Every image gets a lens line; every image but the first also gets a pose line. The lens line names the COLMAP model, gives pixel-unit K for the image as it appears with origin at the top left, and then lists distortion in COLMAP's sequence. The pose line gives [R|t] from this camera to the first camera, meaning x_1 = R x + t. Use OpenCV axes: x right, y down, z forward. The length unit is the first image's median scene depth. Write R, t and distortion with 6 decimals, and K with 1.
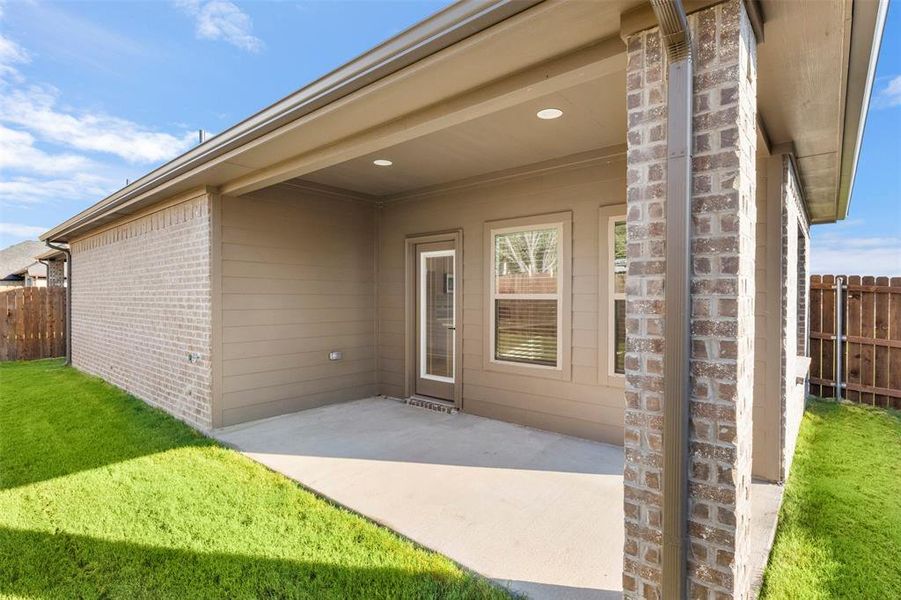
lens RADIAL K [[448.2, 0, 457.9], [0, 448.2, 300.0], [0, 0, 1]] dist [-0.010221, 0.001263]
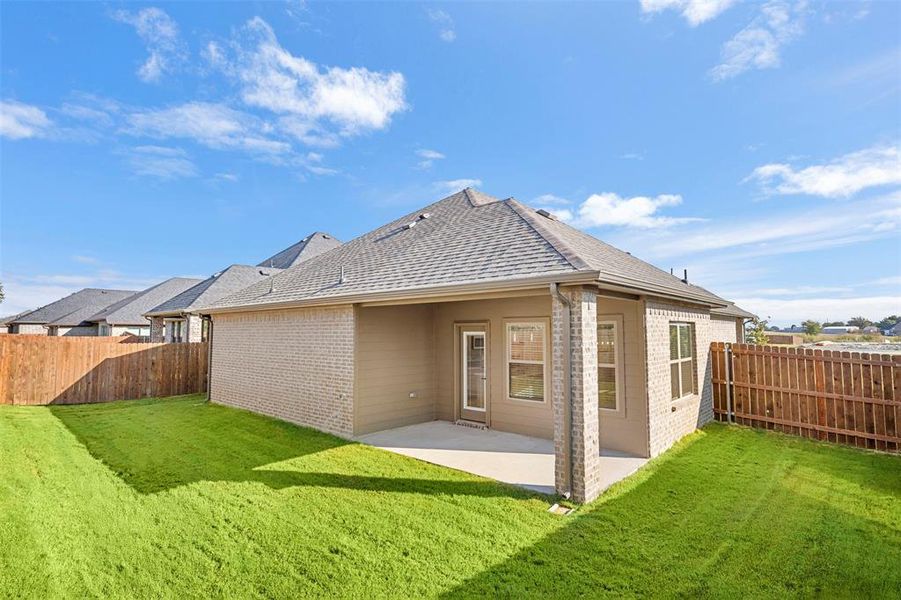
lens RADIAL K [[448.2, 0, 457.9], [0, 448.2, 300.0], [0, 0, 1]] dist [-0.010221, 0.001263]
pose [[0.999671, -0.006176, -0.024907, -0.073497], [0.004196, 0.996883, -0.078776, -0.110210], [0.025316, 0.078646, 0.996581, -0.785832]]
